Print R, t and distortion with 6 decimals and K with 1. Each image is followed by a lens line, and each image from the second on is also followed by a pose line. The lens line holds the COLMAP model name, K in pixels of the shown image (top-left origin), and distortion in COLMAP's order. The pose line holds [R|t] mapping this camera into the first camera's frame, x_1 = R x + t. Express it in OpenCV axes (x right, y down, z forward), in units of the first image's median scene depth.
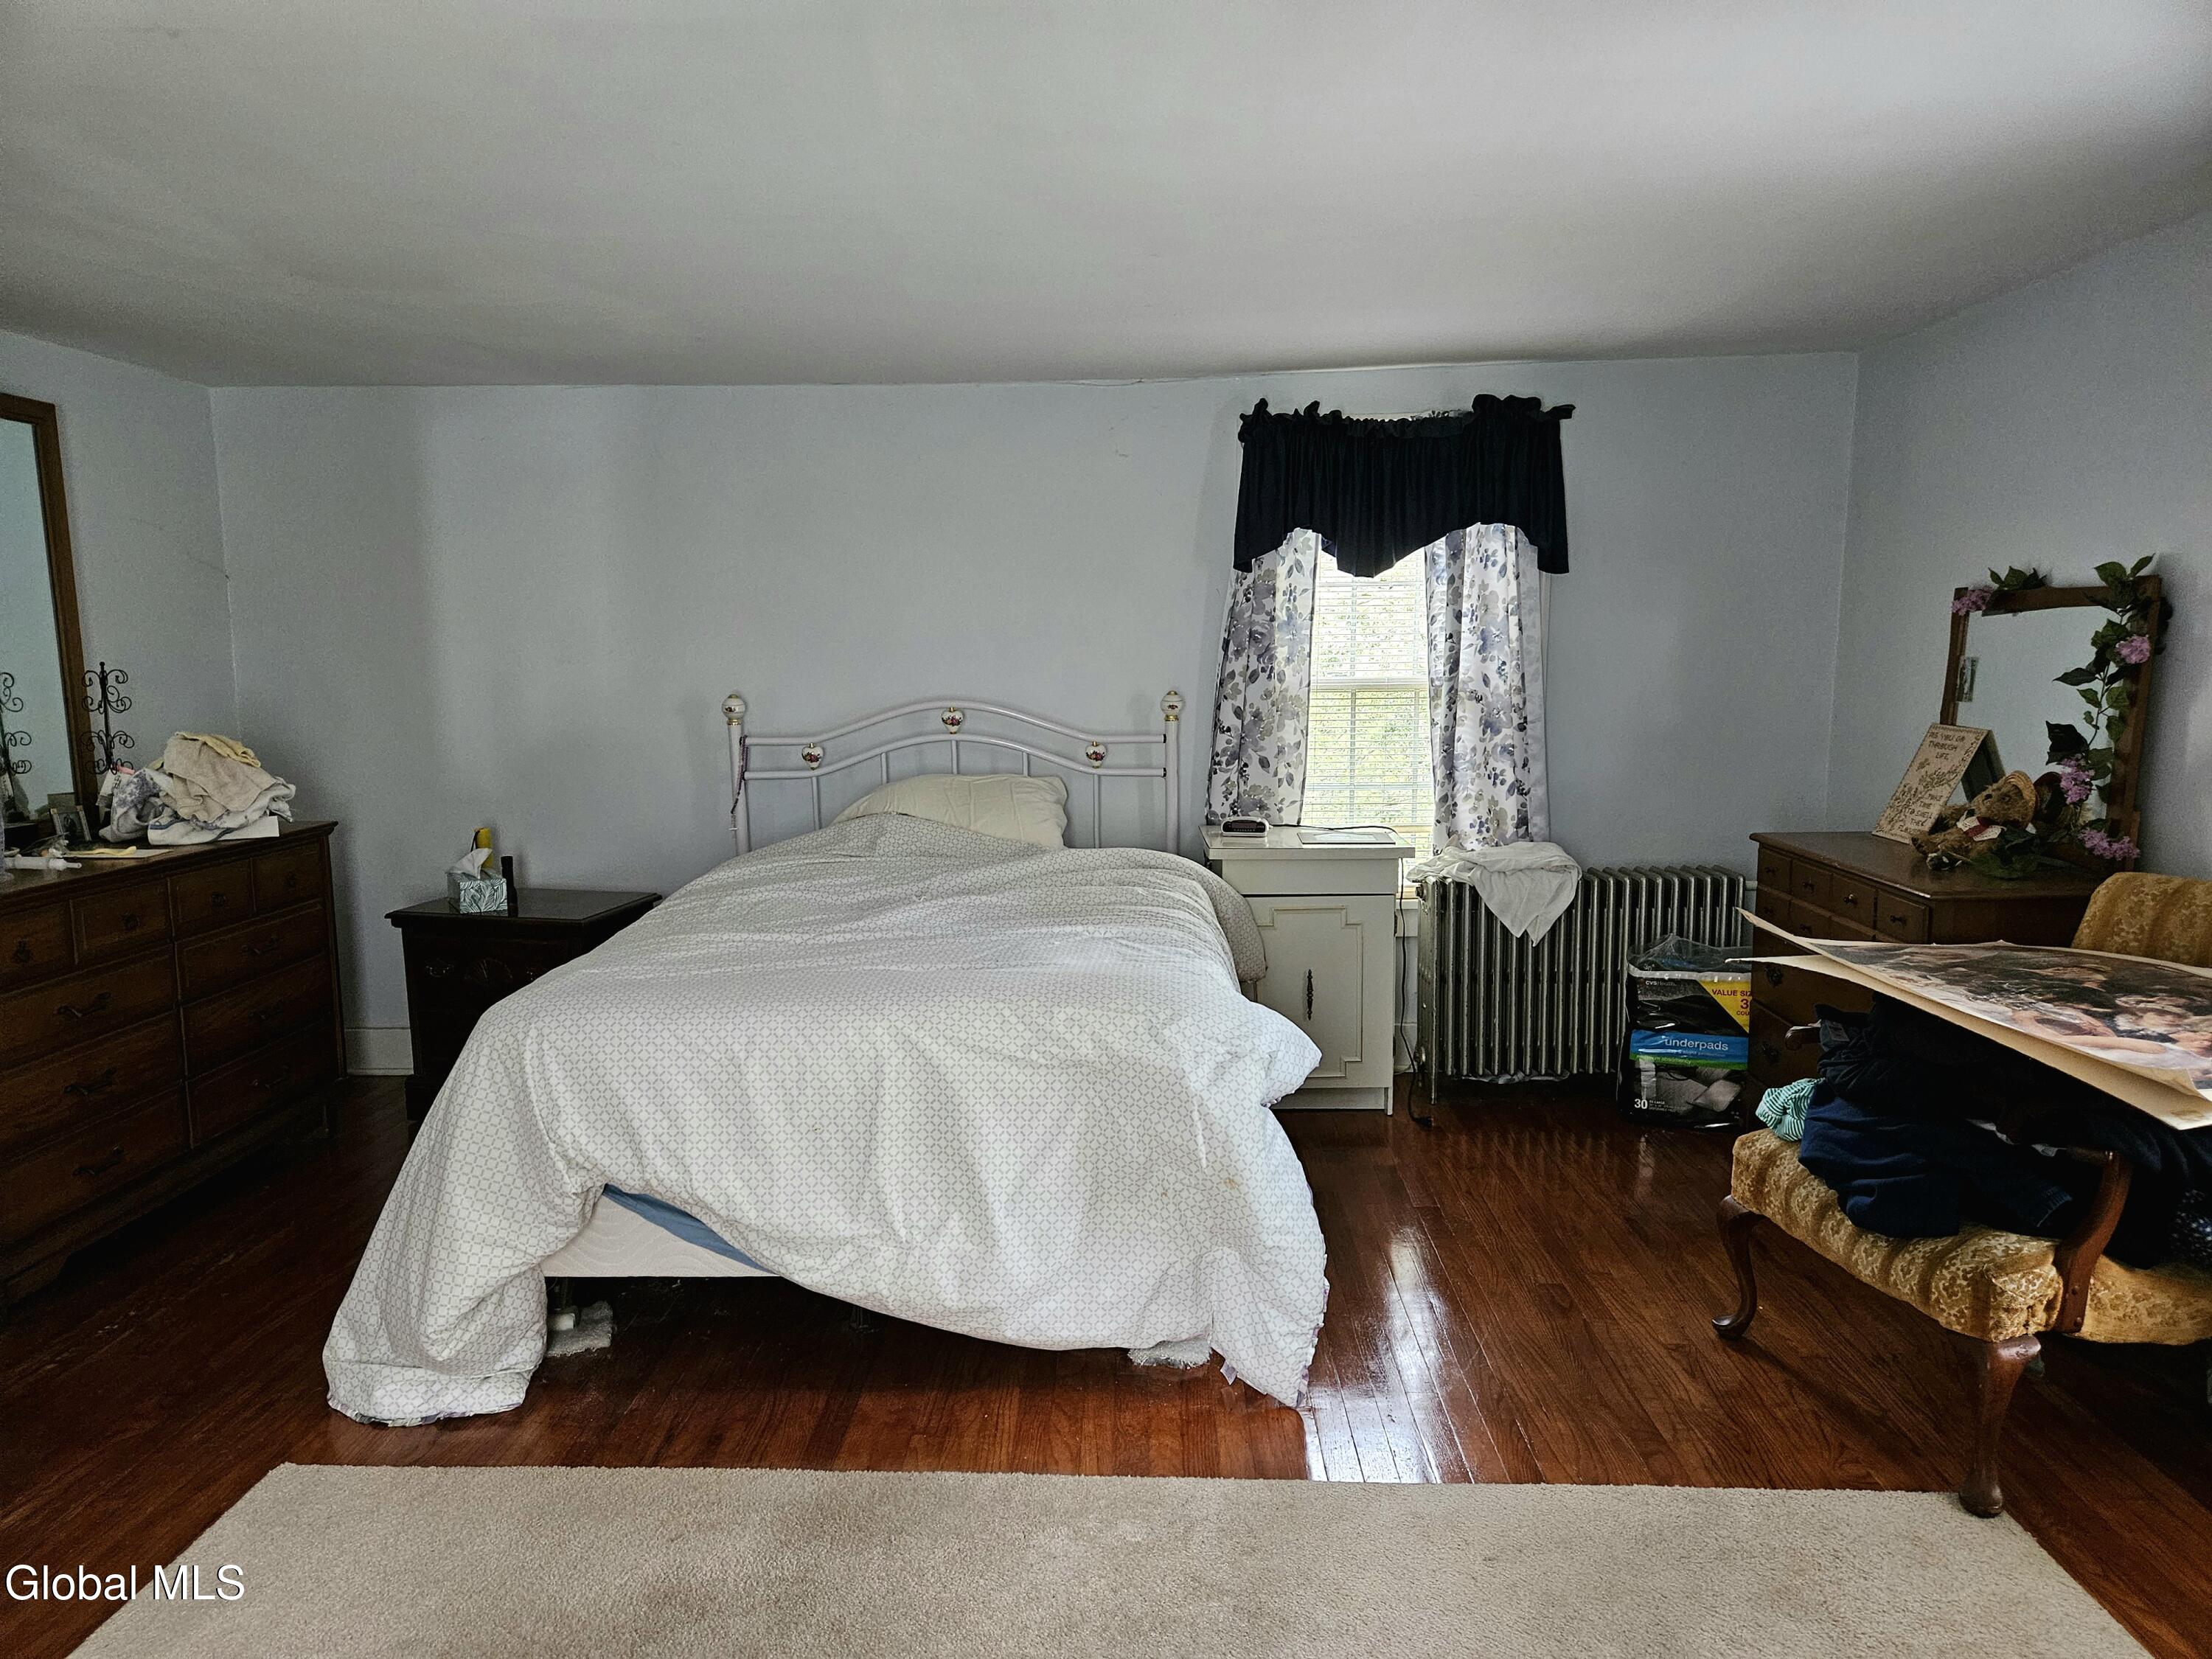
lens RADIAL K [[1512.2, 0, 1106.0], [0, 1512.2, 829.5], [0, 0, 1]] dist [0.068343, -0.003462]
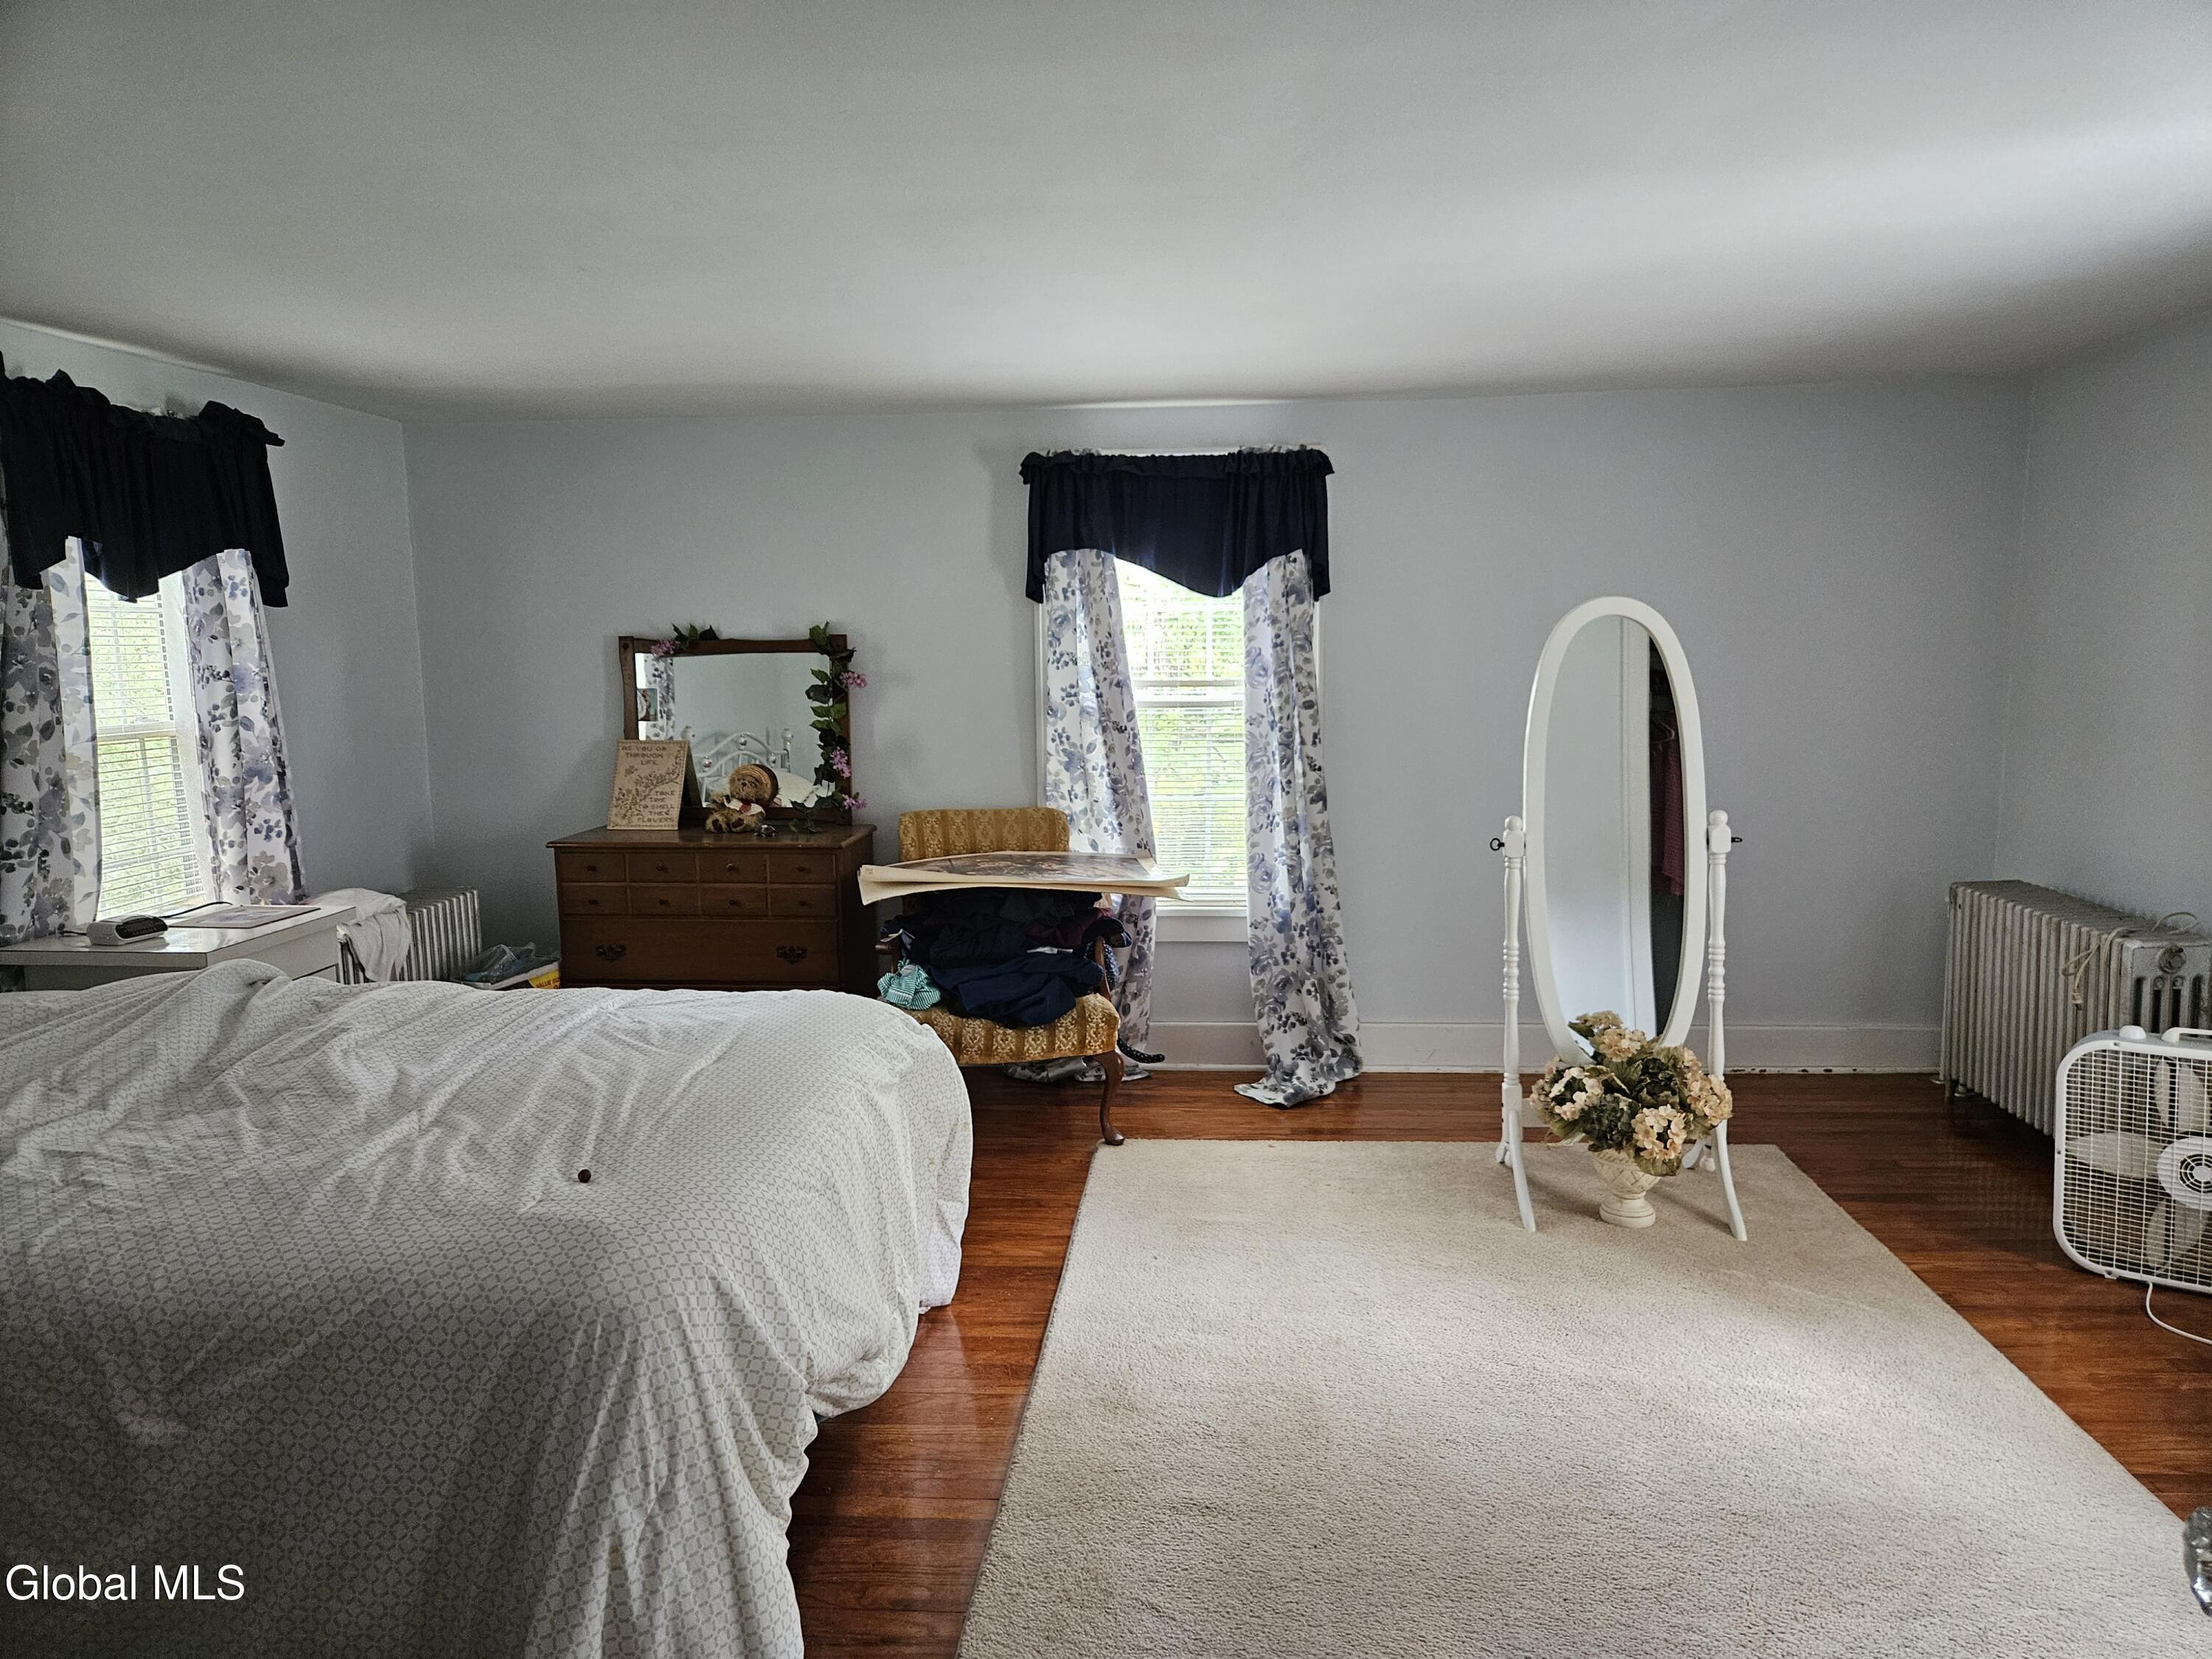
lens RADIAL K [[1472.9, 0, 1106.0], [0, 1472.9, 829.5], [0, 0, 1]] dist [0.070814, -0.075134]
pose [[0.045623, -0.112049, 0.992655, -0.607406], [0.138014, 0.984867, 0.104827, -0.060059], [-0.989379, 0.132218, 0.060397, 0.462790]]
